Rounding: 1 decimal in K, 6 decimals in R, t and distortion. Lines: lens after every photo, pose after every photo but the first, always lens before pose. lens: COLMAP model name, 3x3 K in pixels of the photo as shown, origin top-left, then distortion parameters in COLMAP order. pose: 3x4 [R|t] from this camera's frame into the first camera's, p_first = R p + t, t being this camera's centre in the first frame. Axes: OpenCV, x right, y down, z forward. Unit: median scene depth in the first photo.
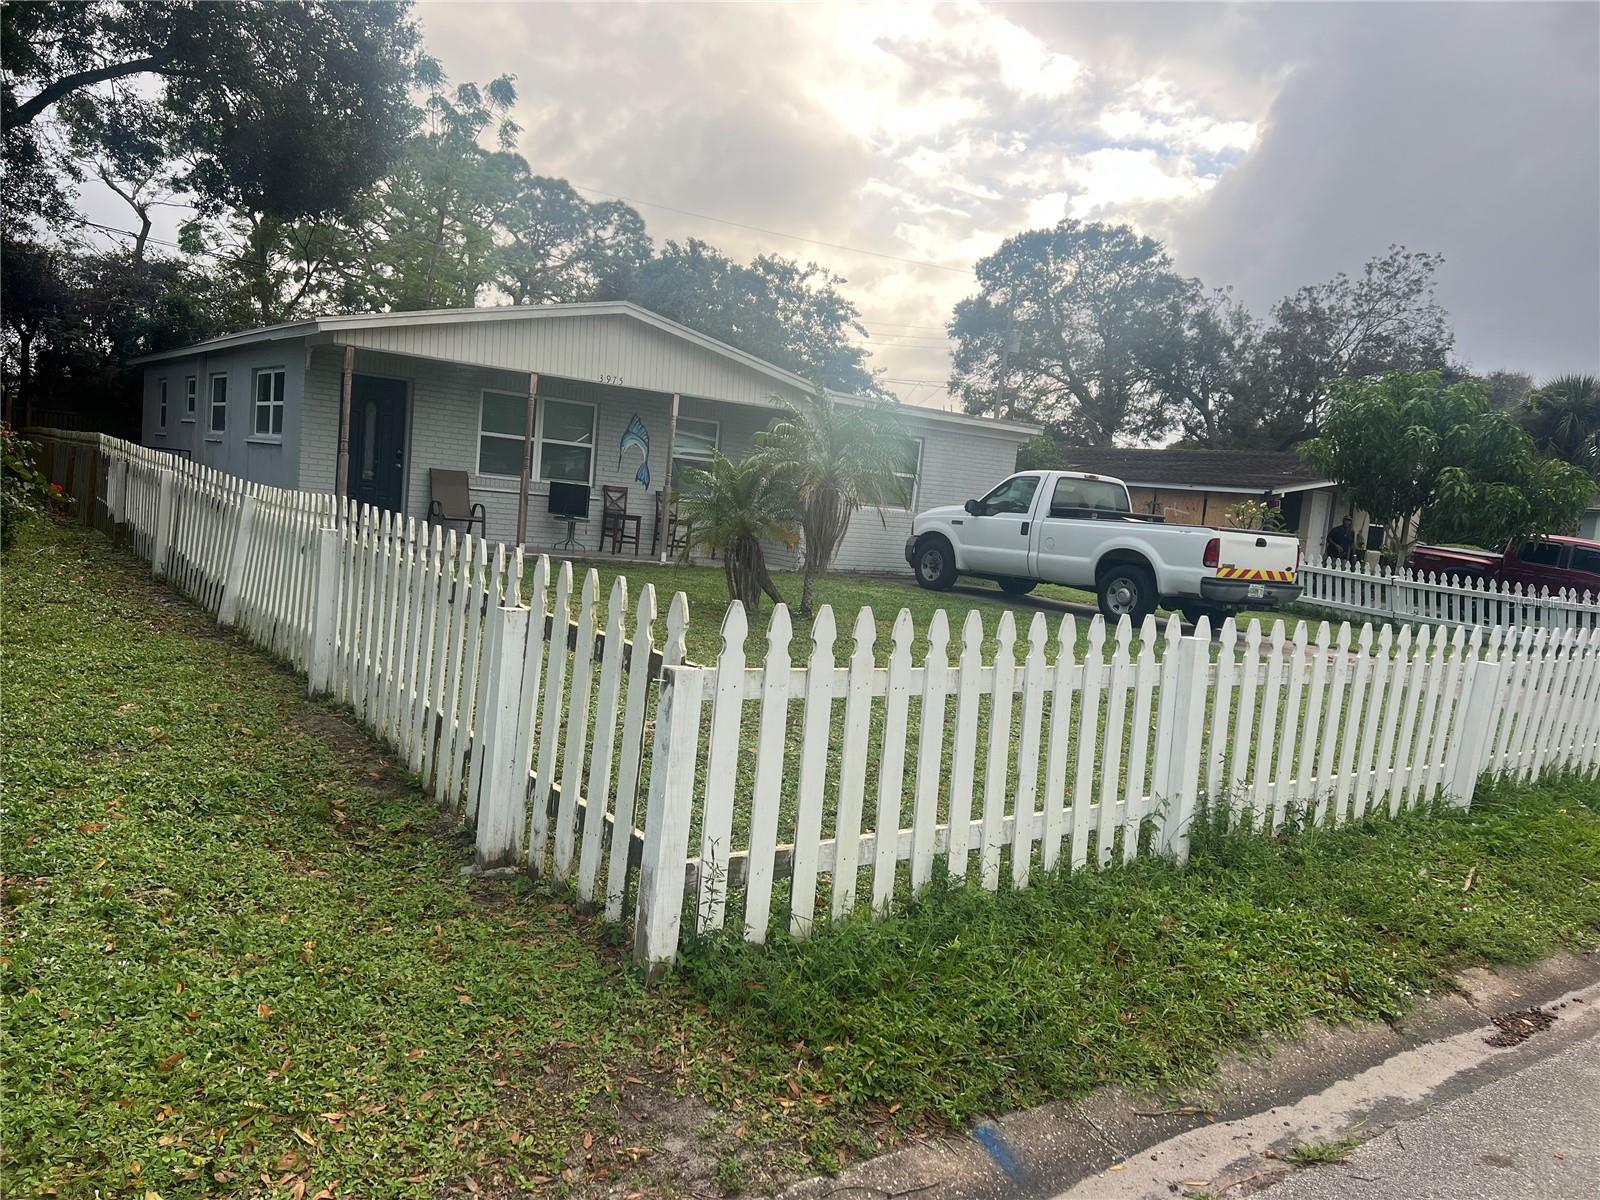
lens RADIAL K [[1203.4, 0, 800.0], [0, 1203.4, 600.0], [0, 0, 1]] dist [0.096490, -0.124491]
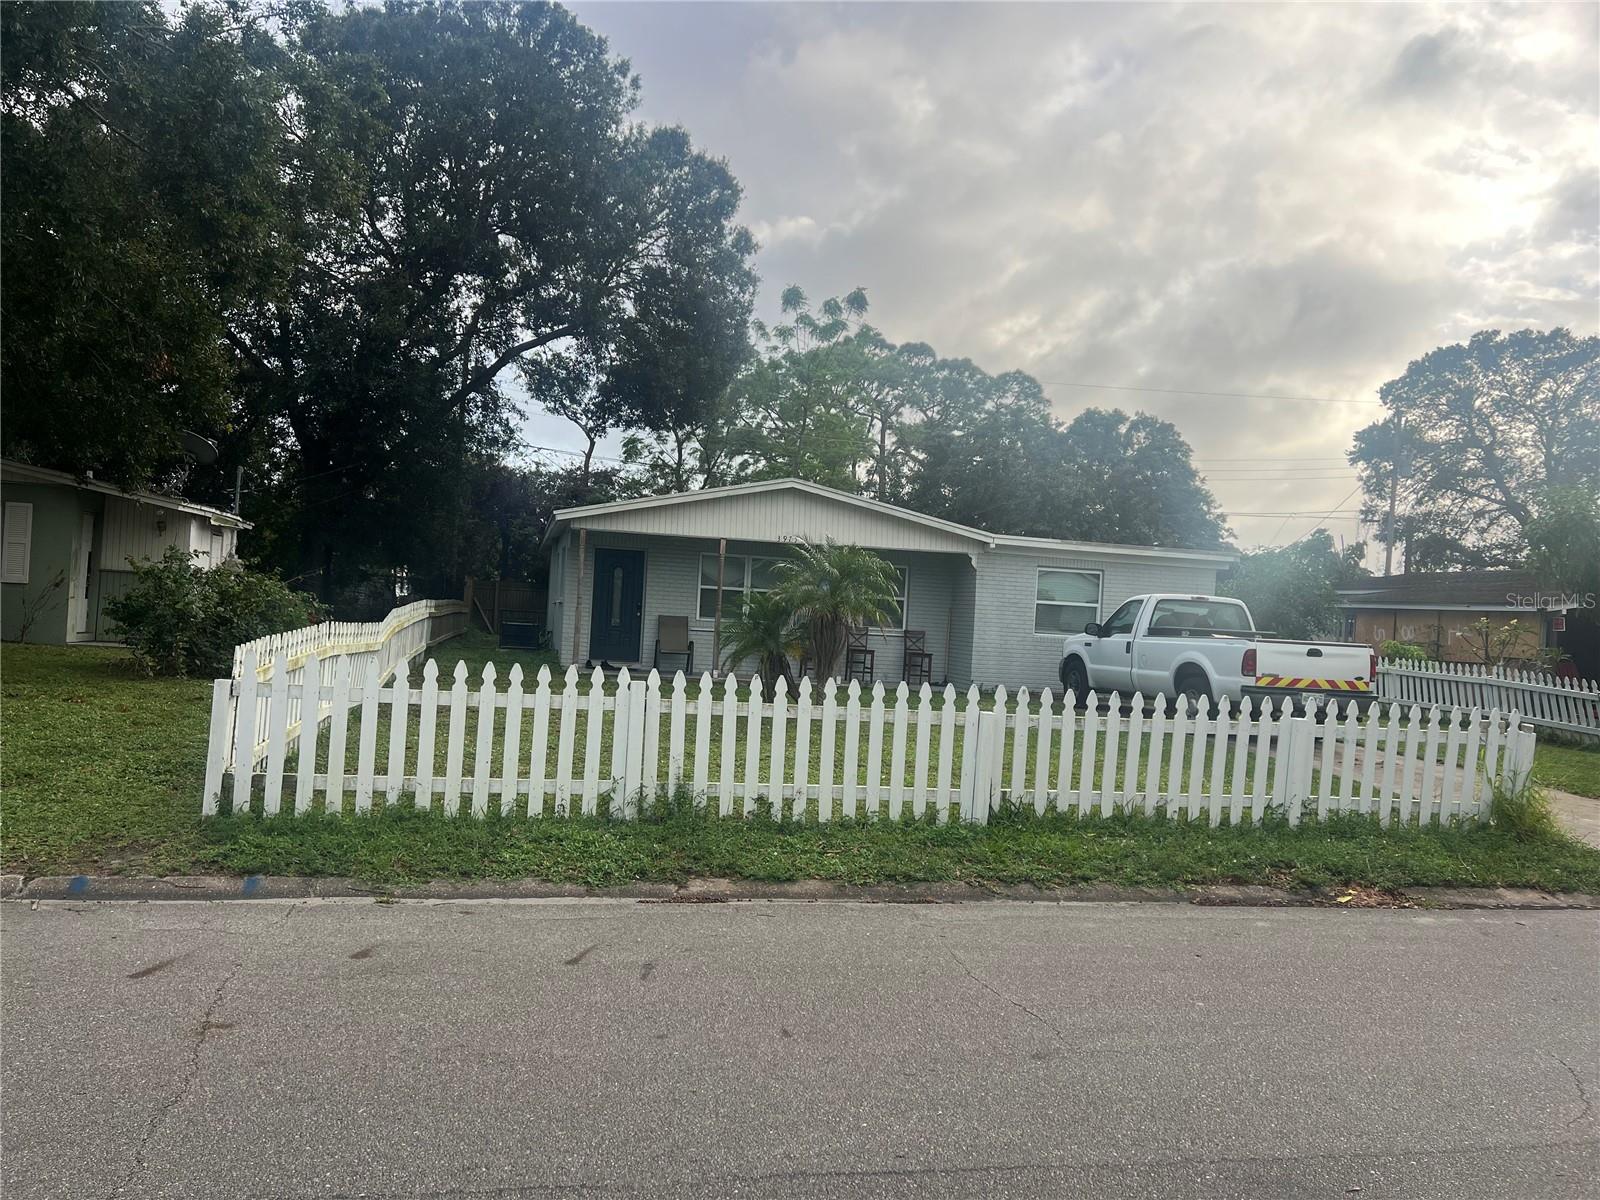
lens RADIAL K [[1203.4, 0, 800.0], [0, 1203.4, 600.0], [0, 0, 1]] dist [0.096490, -0.124491]
pose [[0.915984, -0.045509, -0.398625, 0.353109], [-0.005086, 0.992149, -0.124956, 0.036861], [0.401182, 0.116485, 0.908562, -0.121492]]
